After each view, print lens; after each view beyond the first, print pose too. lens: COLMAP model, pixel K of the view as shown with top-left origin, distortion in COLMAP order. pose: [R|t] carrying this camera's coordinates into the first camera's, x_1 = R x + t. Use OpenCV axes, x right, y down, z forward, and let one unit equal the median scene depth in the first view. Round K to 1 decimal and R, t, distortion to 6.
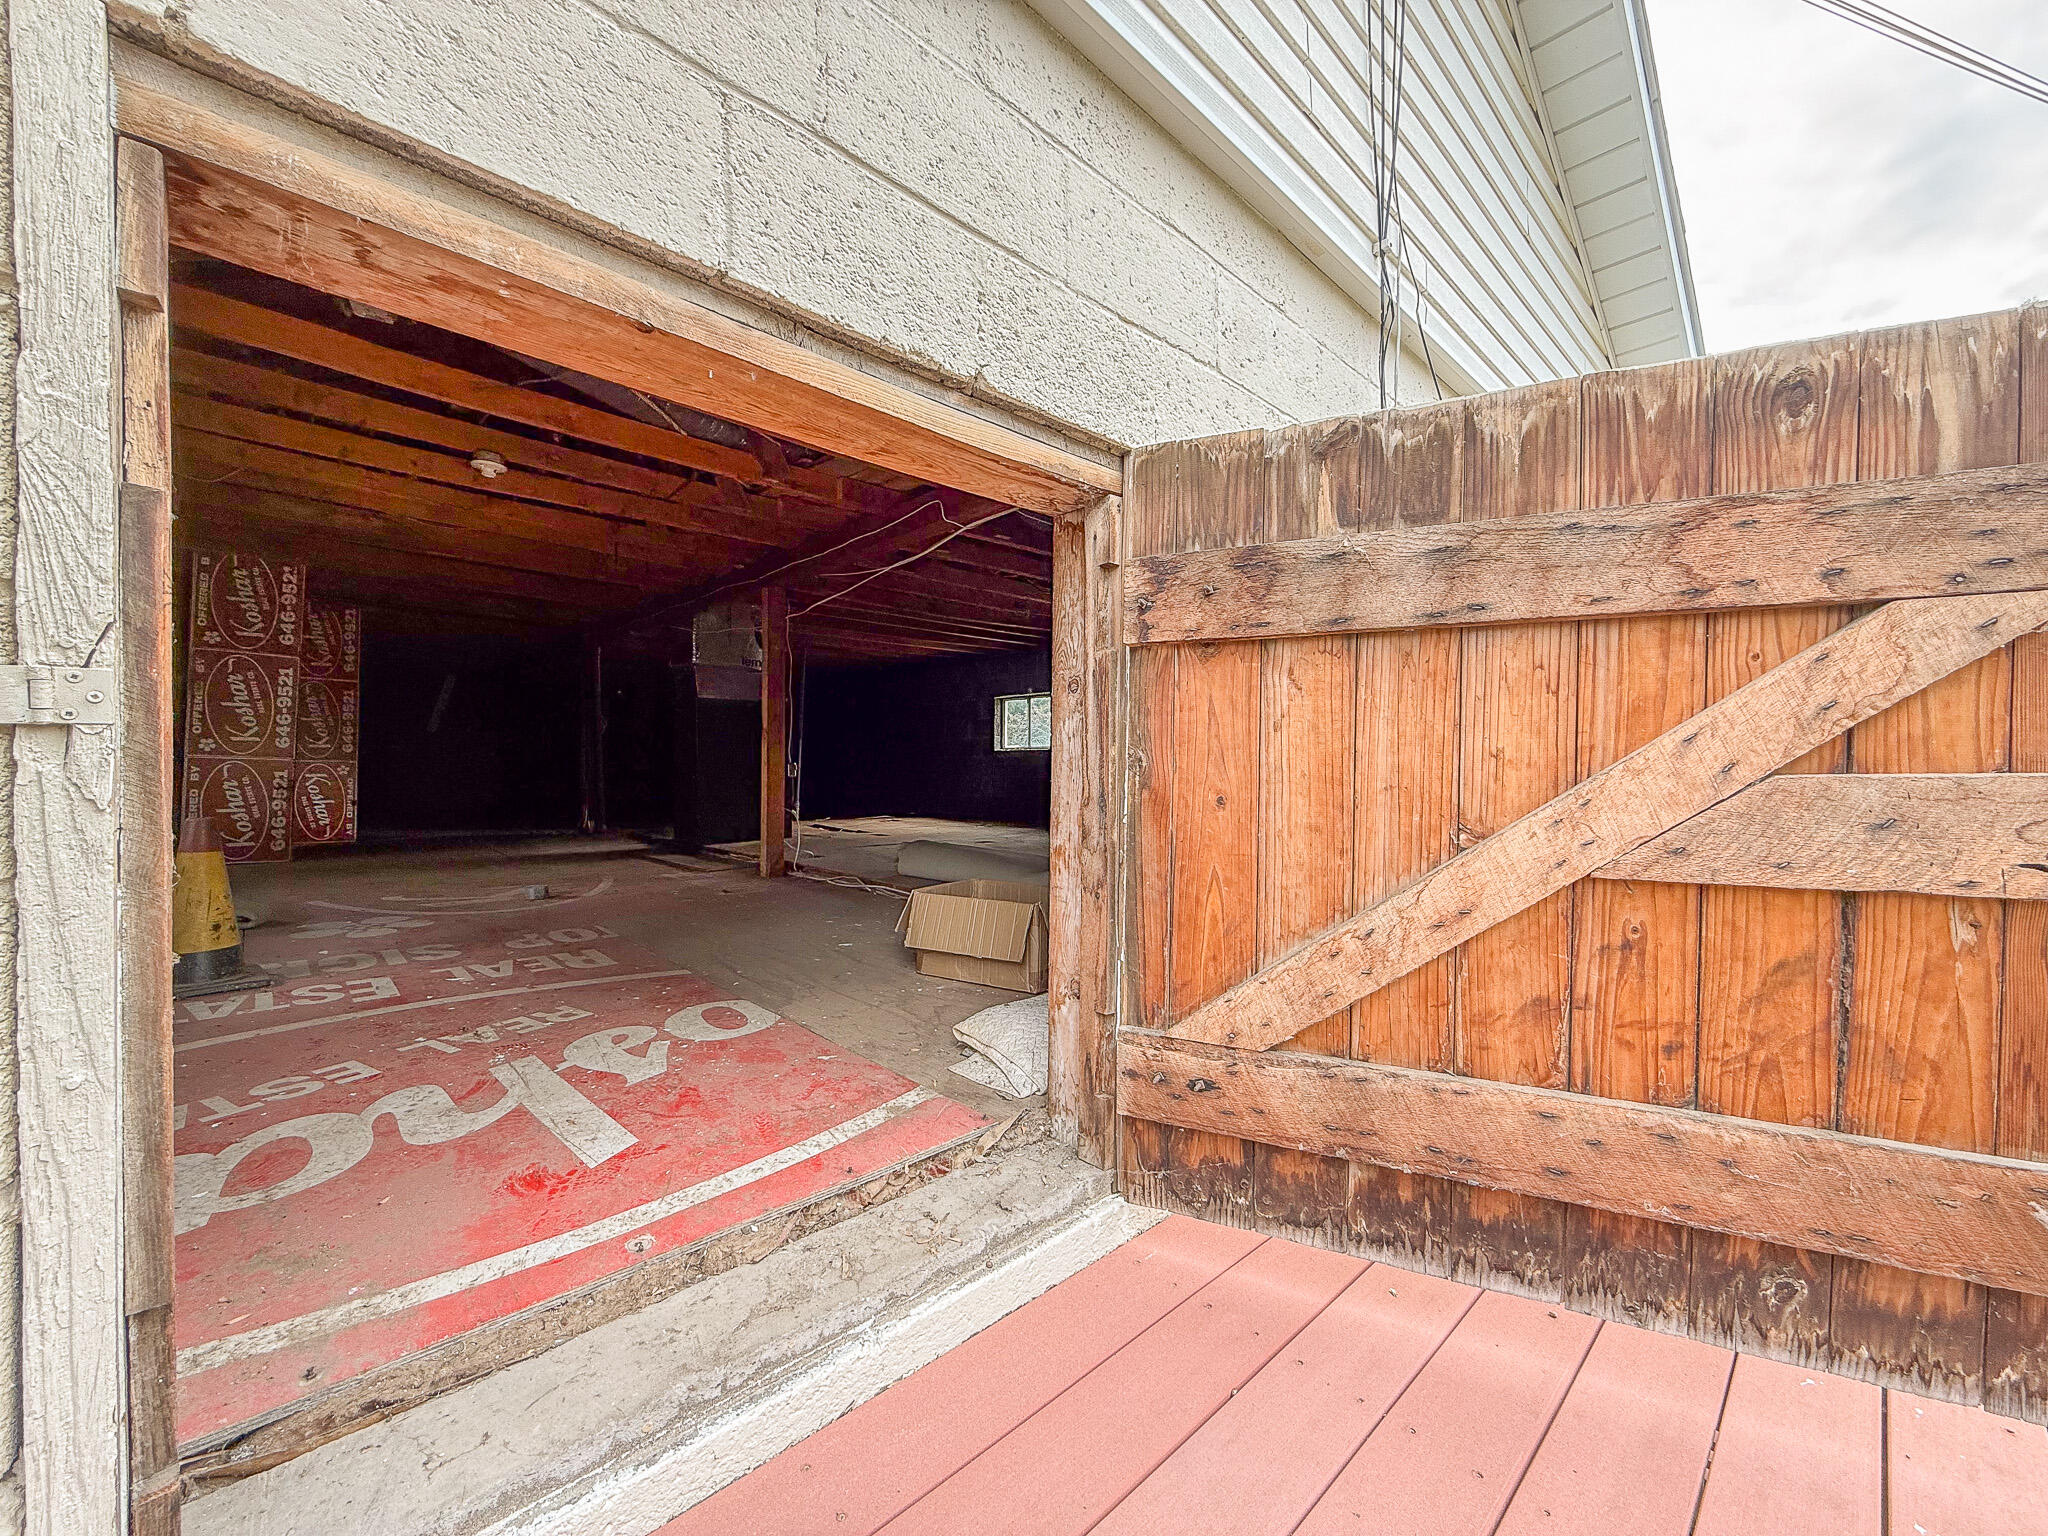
lens RADIAL K [[830.8, 0, 1024.9], [0, 830.8, 759.5], [0, 0, 1]] dist [0.001913, 0.000424]
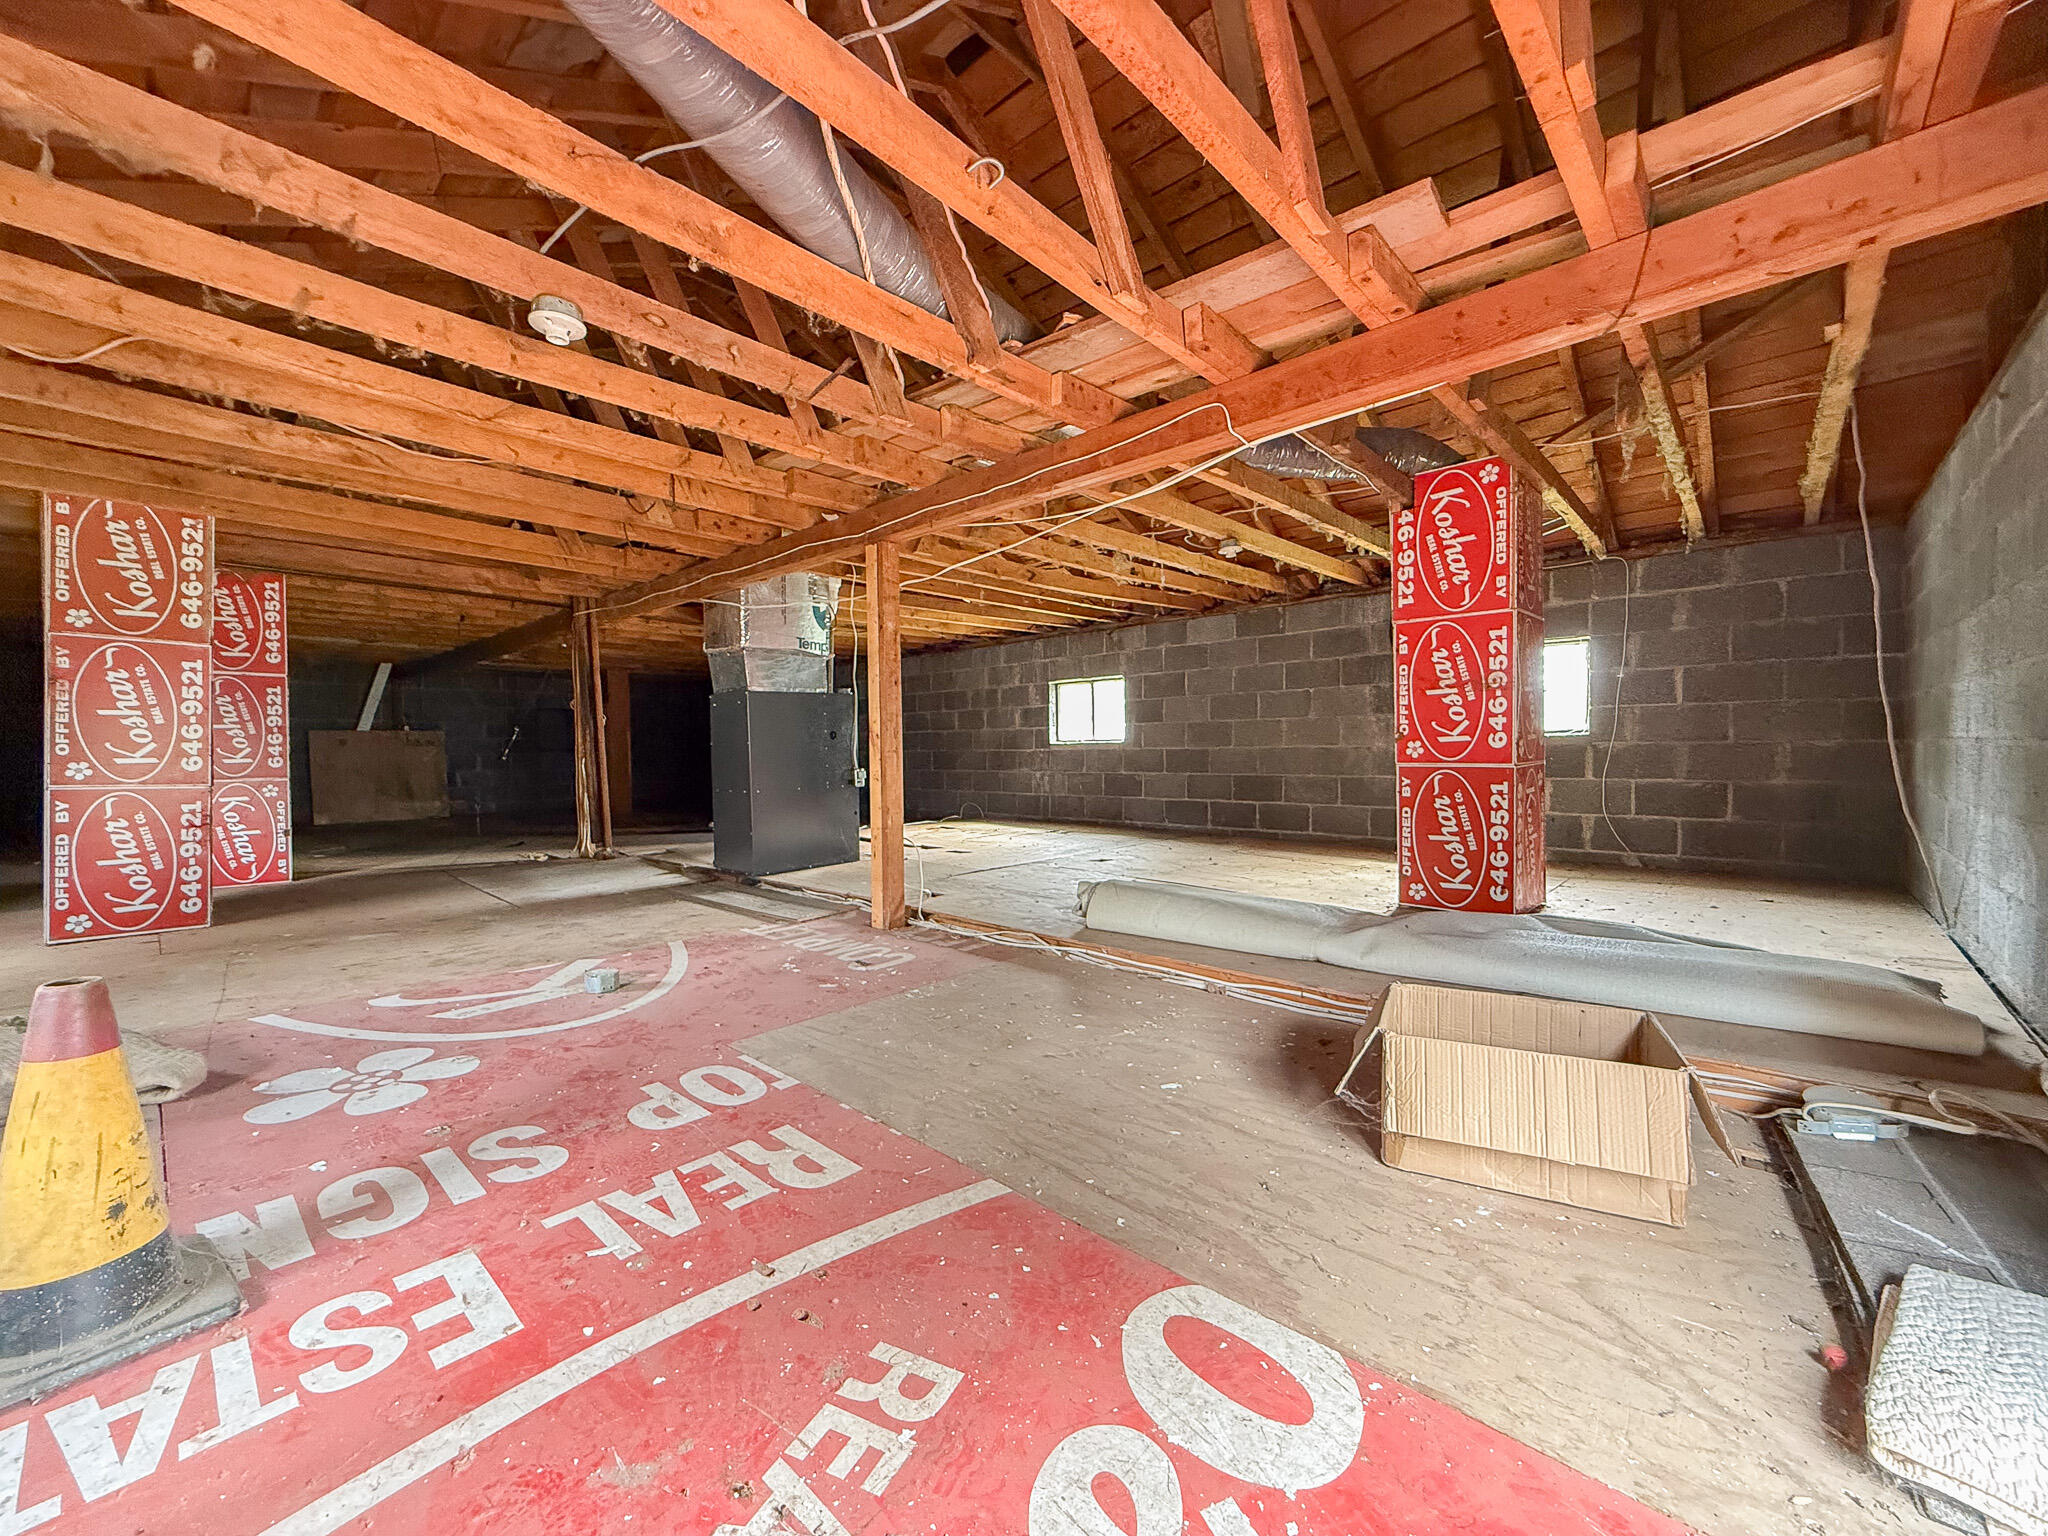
lens RADIAL K [[830.8, 0, 1024.9], [0, 830.8, 759.5], [0, 0, 1]] dist [0.001913, 0.000424]
pose [[0.997225, -0.021799, 0.071184, -0.226924], [0.020041, 0.999479, 0.025314, -0.028530], [-0.071699, -0.023817, 0.997142, 0.232605]]
